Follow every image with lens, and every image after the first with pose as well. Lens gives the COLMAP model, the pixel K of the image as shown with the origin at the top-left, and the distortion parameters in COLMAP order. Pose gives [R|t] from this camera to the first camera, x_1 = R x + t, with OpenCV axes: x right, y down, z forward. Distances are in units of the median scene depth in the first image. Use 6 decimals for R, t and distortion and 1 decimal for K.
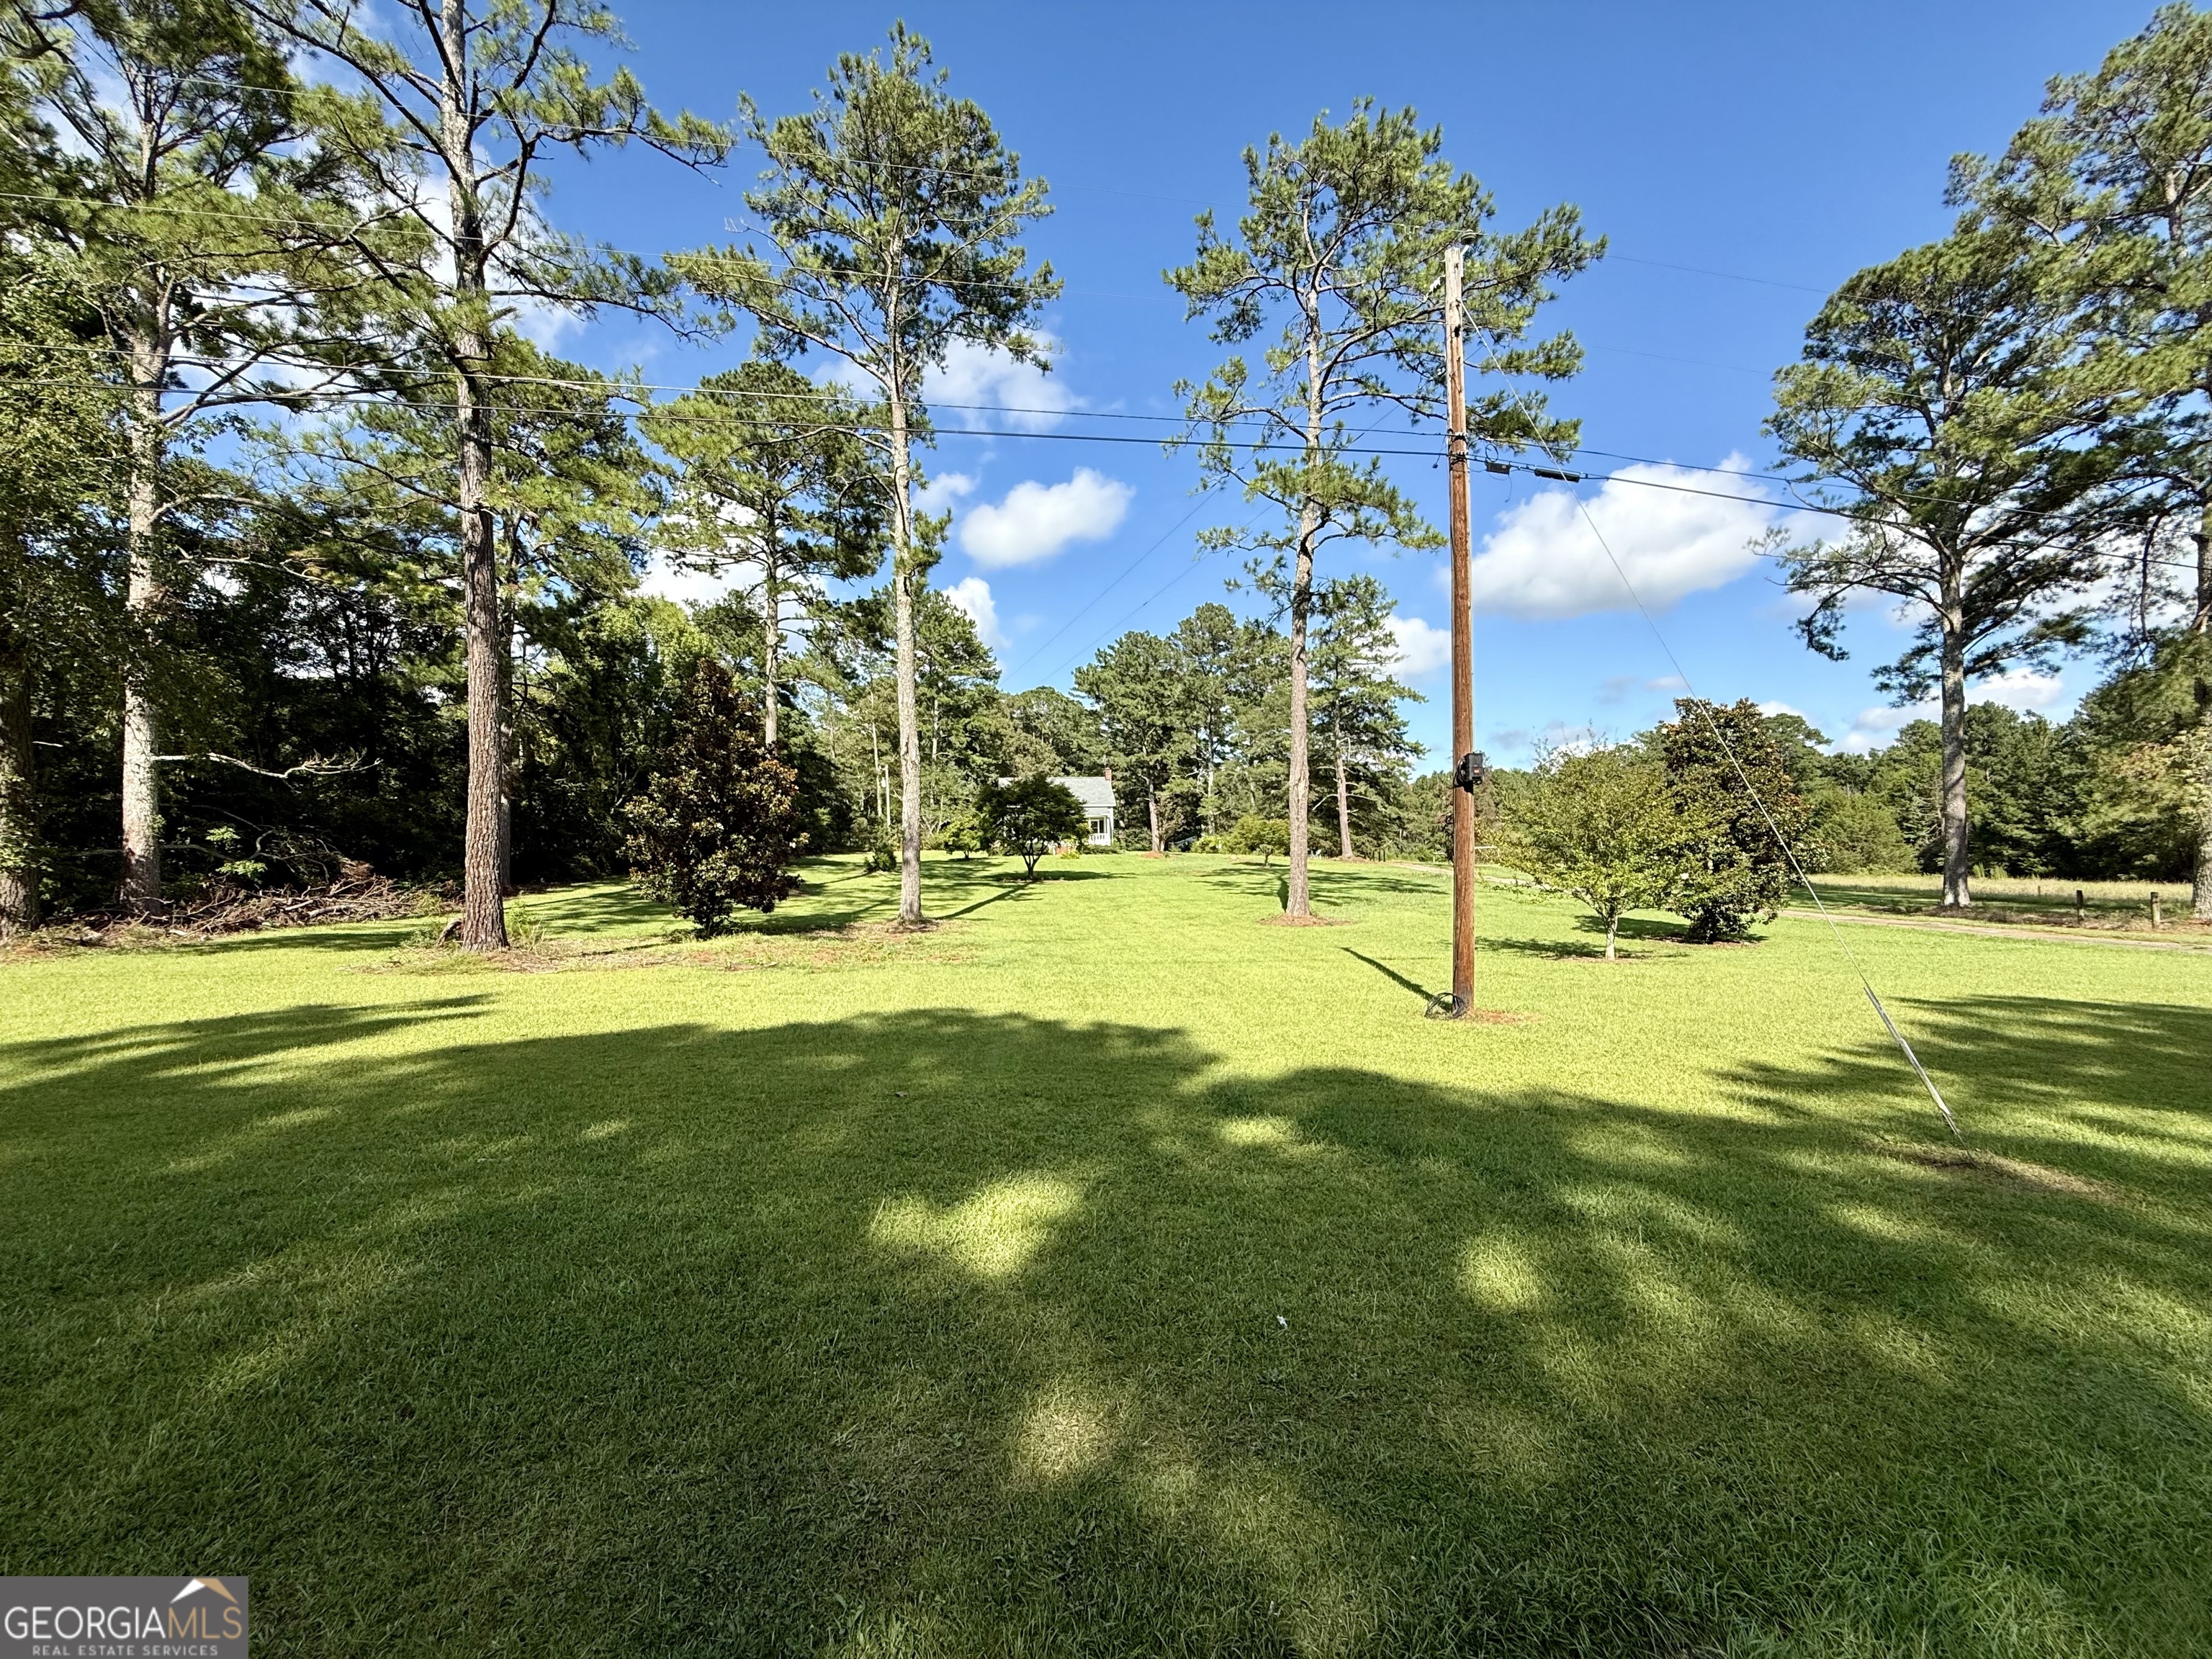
lens RADIAL K [[893.1, 0, 1108.6], [0, 893.1, 823.4], [0, 0, 1]] dist [0.001323, 0.000419]
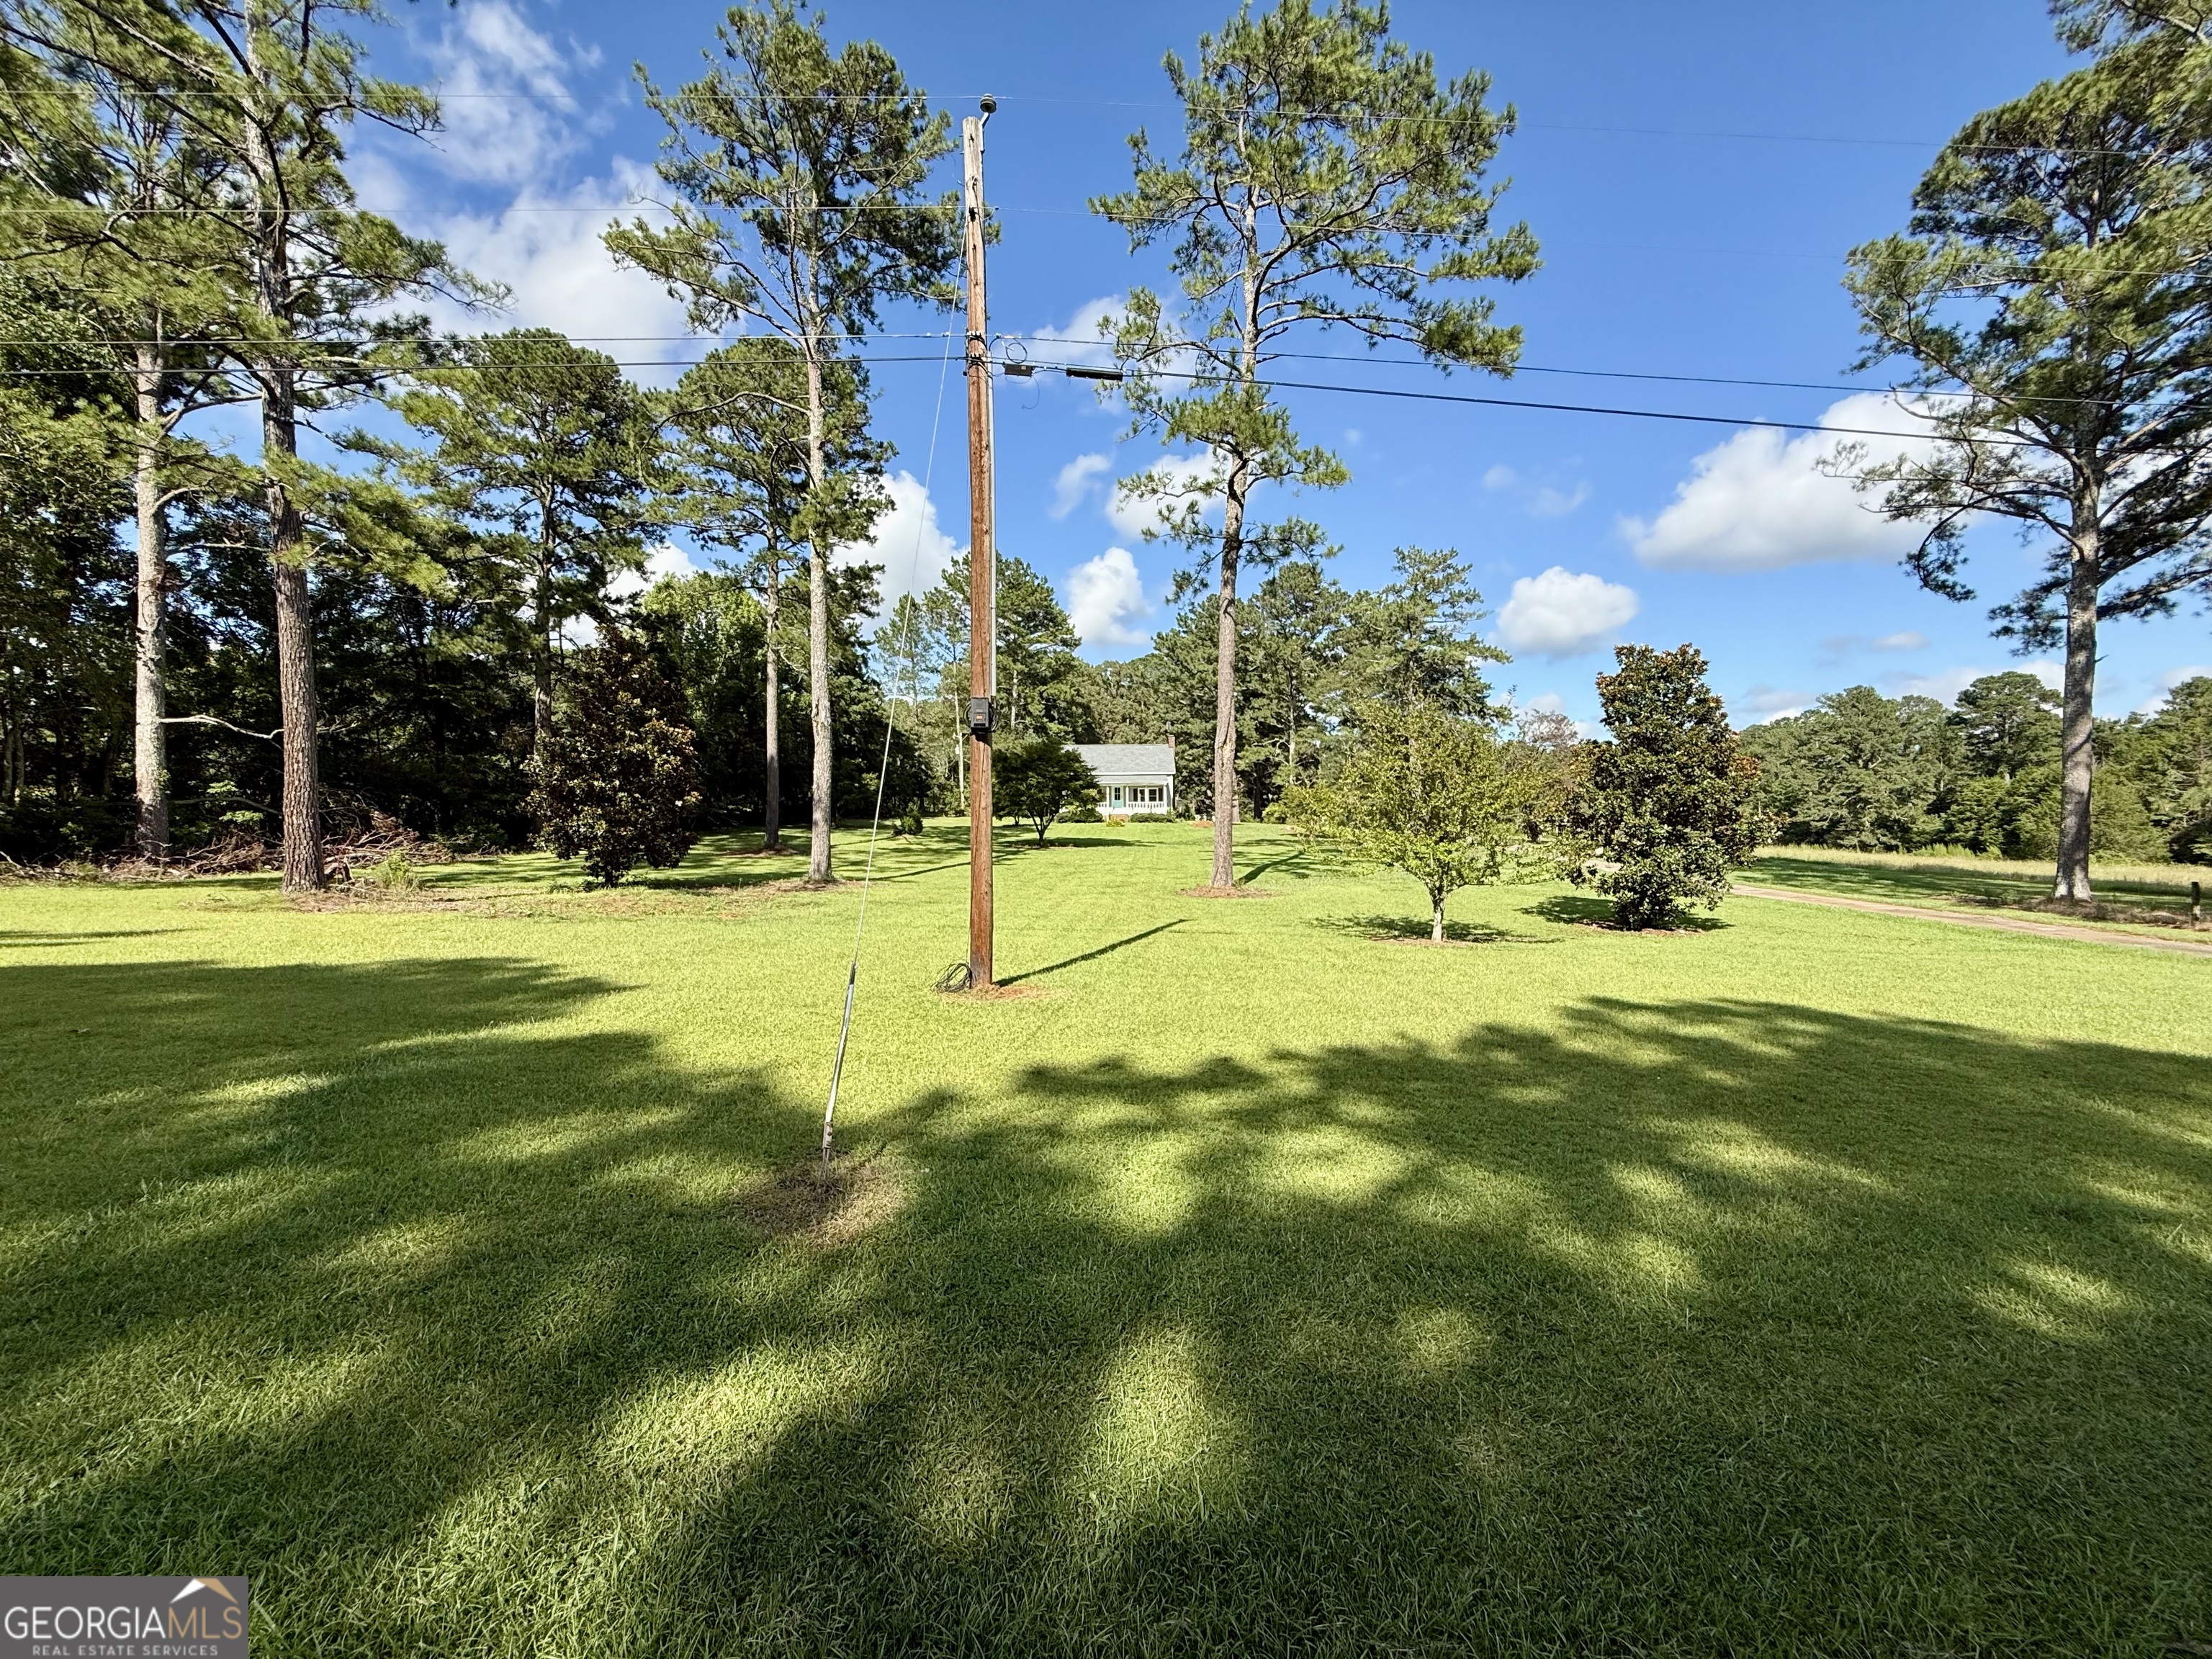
lens RADIAL K [[892.1, 0, 1099.8], [0, 892.1, 827.0], [0, 0, 1]] dist [0.001649, -0.000542]
pose [[0.985089, 0.016876, -0.171218, 0.201667], [-0.010432, 0.999206, 0.038464, 0.004499], [0.171731, -0.036105, 0.984482, 0.041467]]
